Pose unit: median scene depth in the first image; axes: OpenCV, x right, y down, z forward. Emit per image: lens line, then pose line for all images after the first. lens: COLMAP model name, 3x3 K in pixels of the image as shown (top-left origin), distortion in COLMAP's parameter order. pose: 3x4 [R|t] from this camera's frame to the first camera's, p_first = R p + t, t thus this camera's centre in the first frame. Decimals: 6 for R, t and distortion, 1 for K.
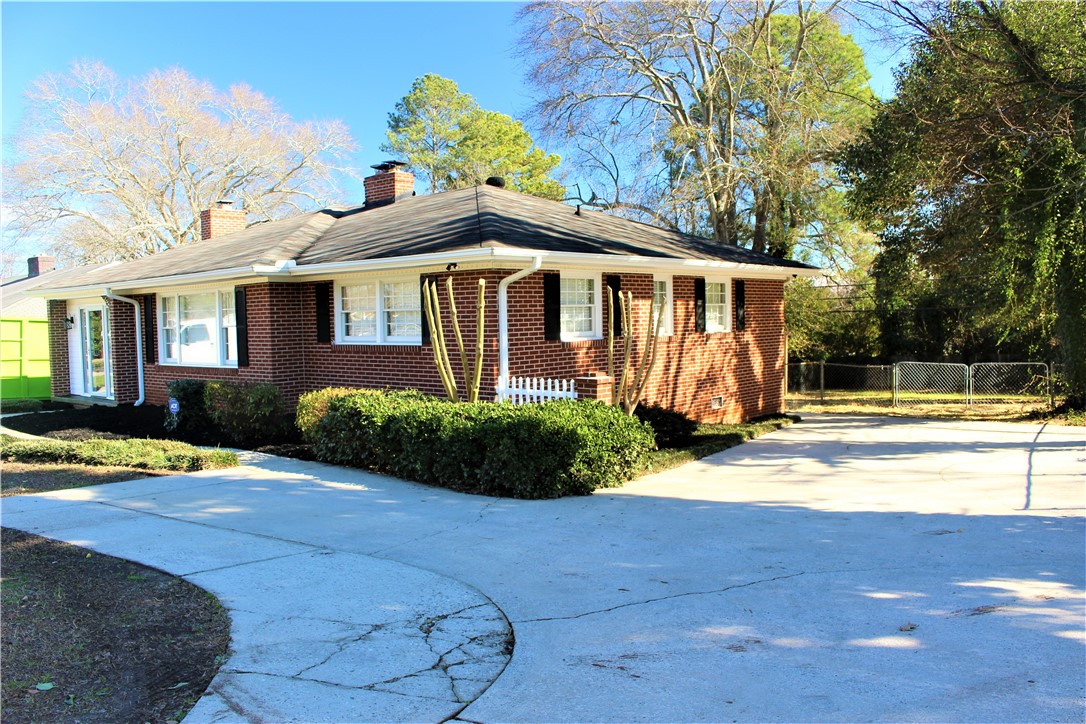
lens RADIAL K [[884.2, 0, 543.0], [0, 884.2, 362.0], [0, 0, 1]] dist [-0.099656, 0.005297]
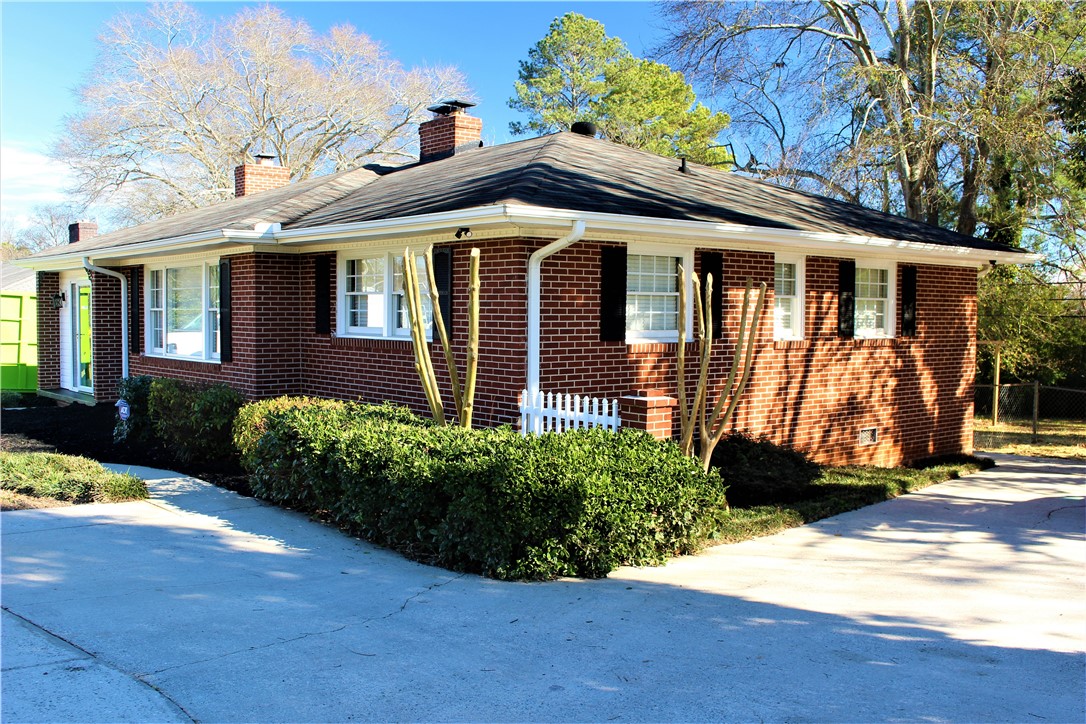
lens RADIAL K [[1062.2, 0, 543.0], [0, 1062.2, 362.0], [0, 0, 1]] dist [-0.085947, 0.004615]
pose [[0.986992, 0.036348, -0.156604, 0.082028], [-0.036848, 0.999321, -0.000288, -0.005134], [0.156487, 0.006055, 0.987661, 0.138865]]
